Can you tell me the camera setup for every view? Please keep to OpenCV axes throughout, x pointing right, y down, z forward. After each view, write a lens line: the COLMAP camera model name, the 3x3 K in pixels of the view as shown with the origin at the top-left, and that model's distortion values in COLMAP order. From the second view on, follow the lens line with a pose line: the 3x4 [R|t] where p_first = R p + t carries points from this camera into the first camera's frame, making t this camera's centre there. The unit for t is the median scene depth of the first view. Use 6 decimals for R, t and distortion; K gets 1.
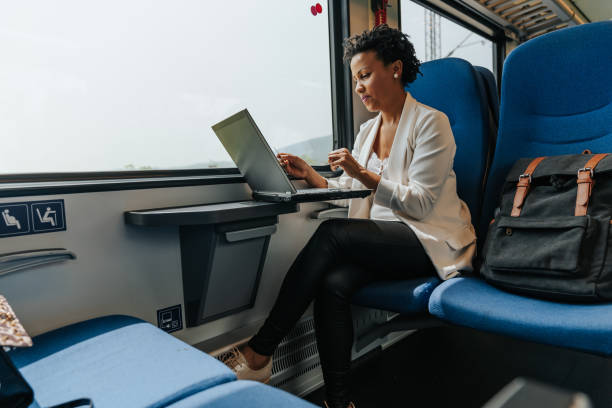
lens RADIAL K [[410.0, 0, 306.0], [0, 410.0, 204.0], [0, 0, 1]] dist [-0.012293, -0.001959]
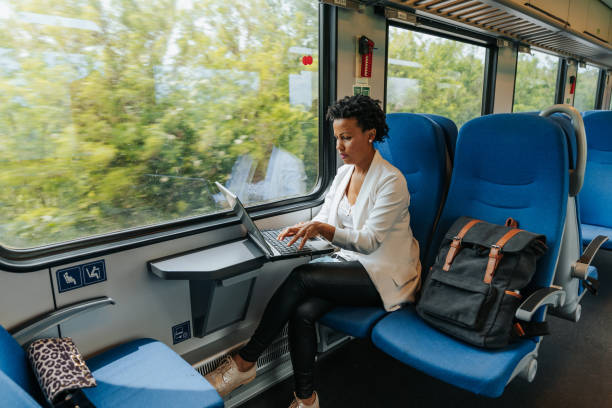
lens RADIAL K [[410.0, 0, 306.0], [0, 410.0, 204.0], [0, 0, 1]] dist [-0.012293, -0.001959]
pose [[0.998924, 0.041806, -0.020085, 0.088614], [-0.038278, 0.987637, 0.152014, -0.360869], [0.026192, -0.151082, 0.988174, -0.264631]]
